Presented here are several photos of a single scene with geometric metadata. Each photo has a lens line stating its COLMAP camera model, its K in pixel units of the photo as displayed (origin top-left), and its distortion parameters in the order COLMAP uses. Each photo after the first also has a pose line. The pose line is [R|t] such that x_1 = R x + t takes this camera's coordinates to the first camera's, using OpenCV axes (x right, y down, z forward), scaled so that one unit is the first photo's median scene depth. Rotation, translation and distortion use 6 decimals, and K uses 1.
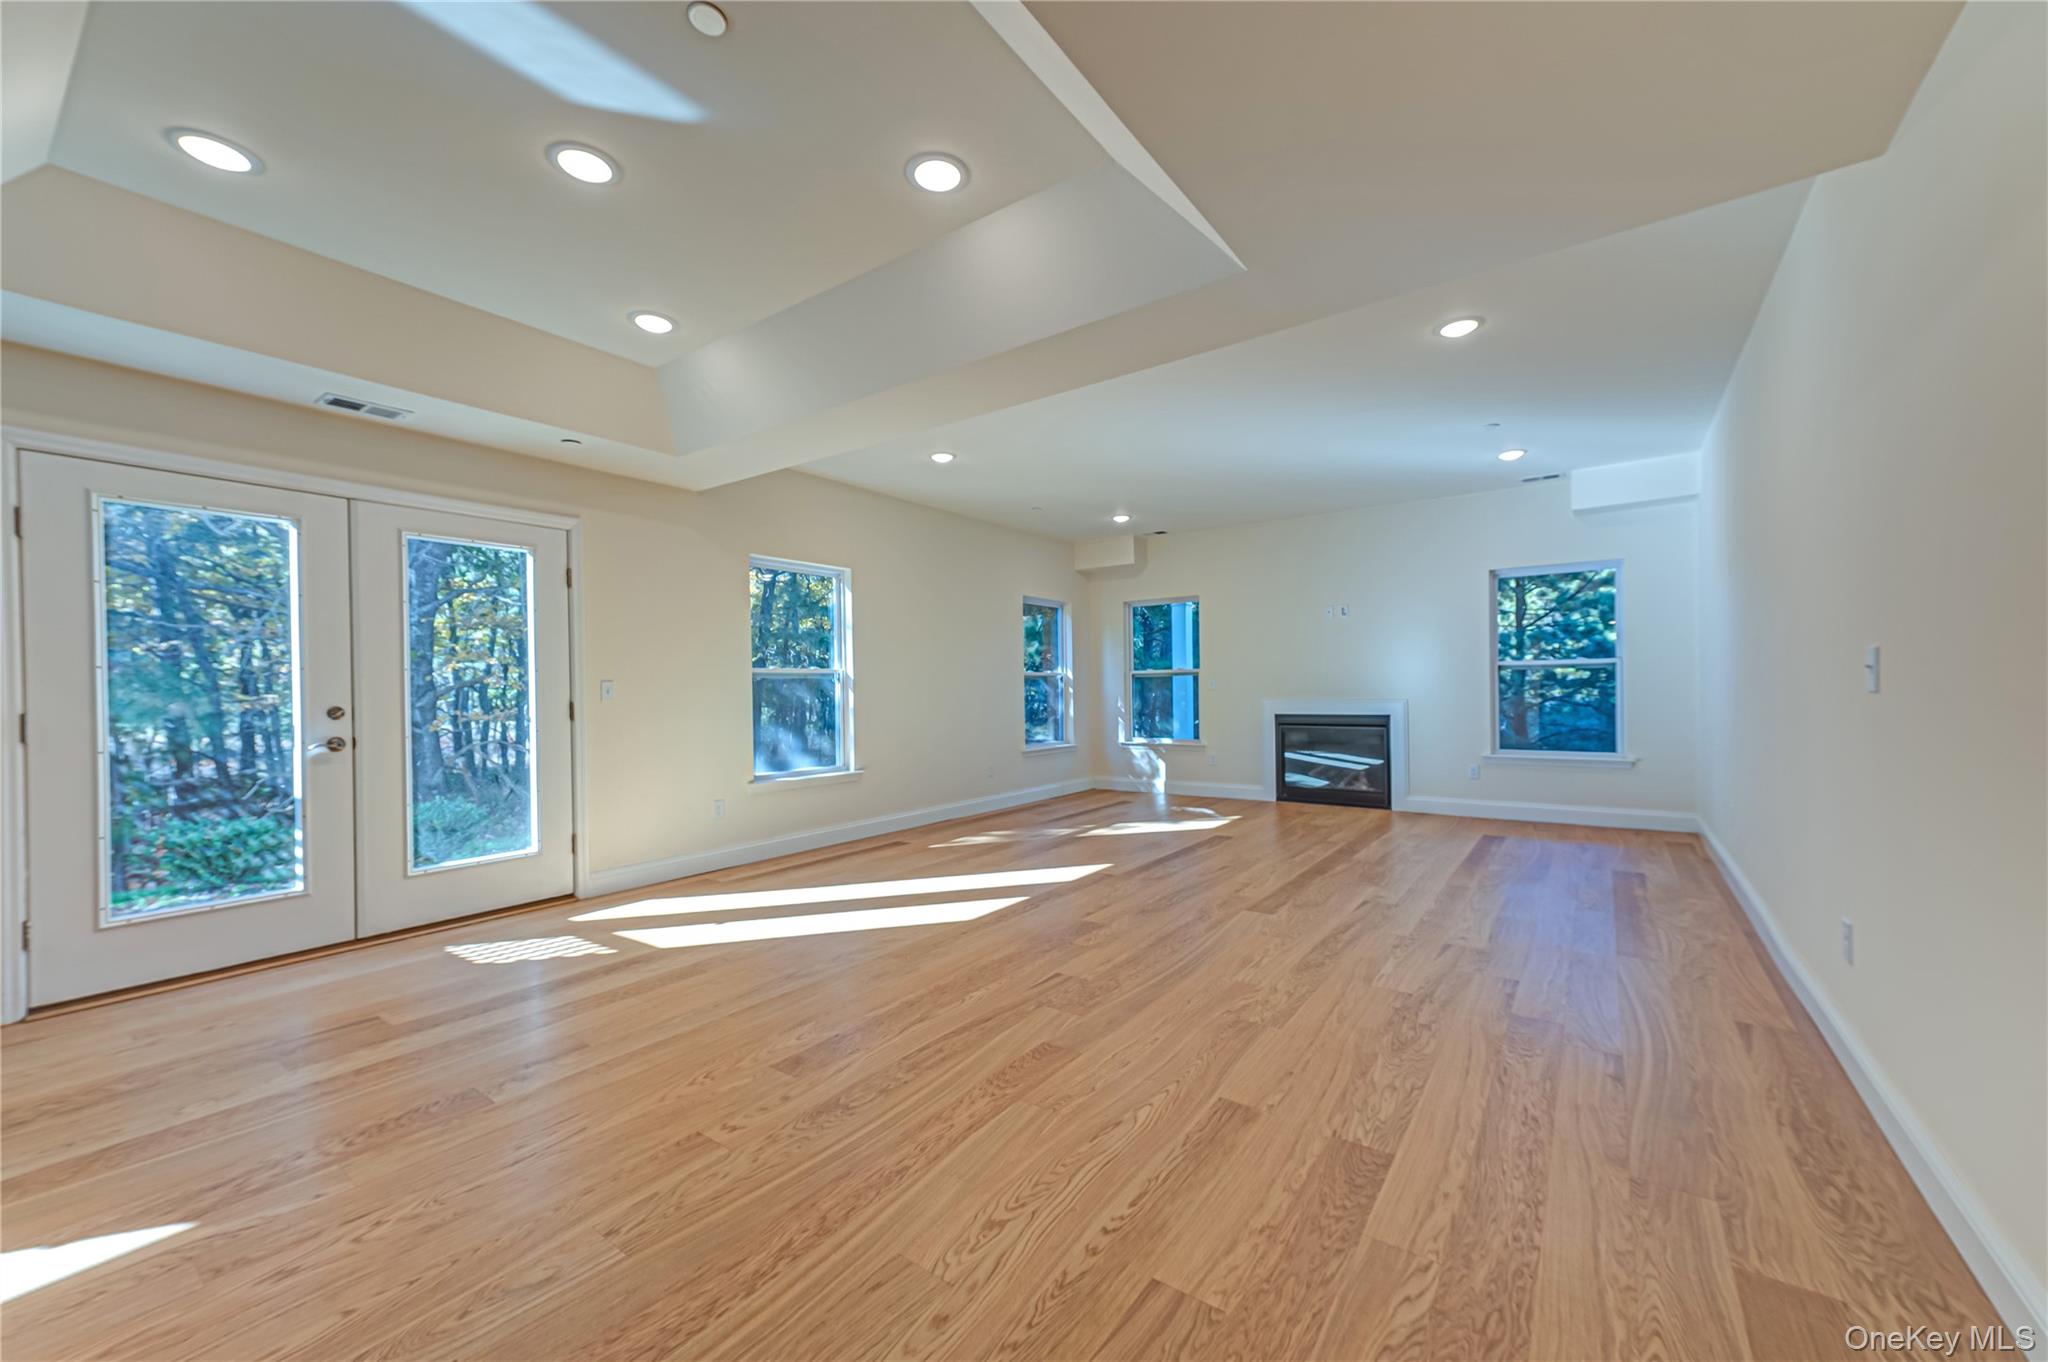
lens RADIAL K [[794.9, 0, 1019.2], [0, 794.9, 684.3], [0, 0, 1]] dist [-0.000624, -0.000526]
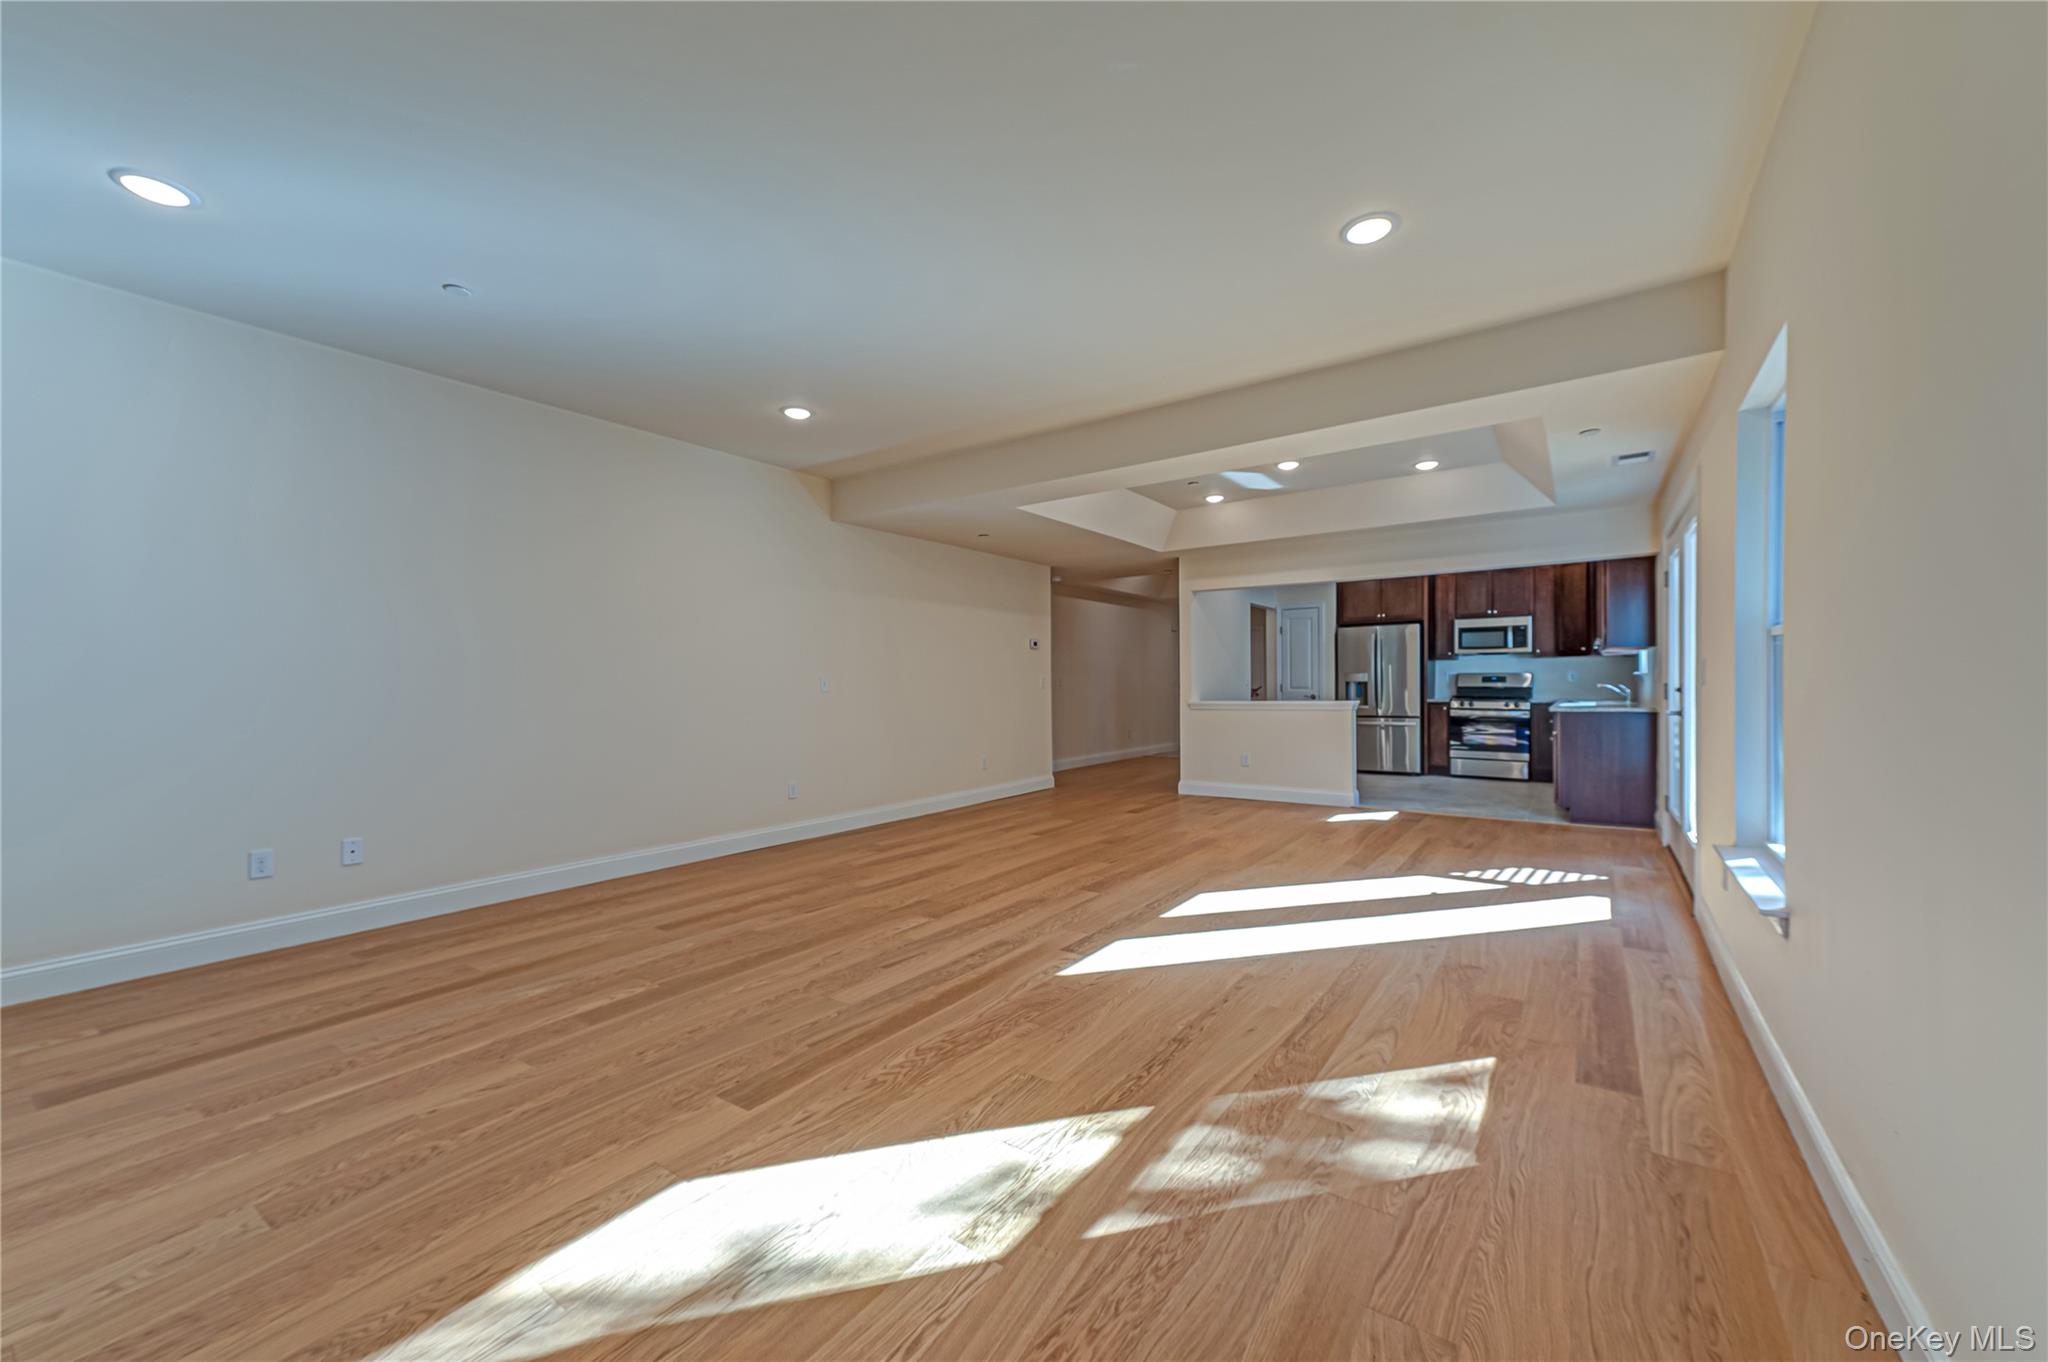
lens RADIAL K [[794.9, 0, 1023.7], [0, 794.9, 679.9], [0, 0, 1]] dist [-0.000624, -0.000526]
pose [[-0.999597, 0.020158, -0.019980, 0.115039], [0.020154, 0.999797, 0.000382, -0.001733], [0.019983, -0.000020, -0.999800, 1.204772]]
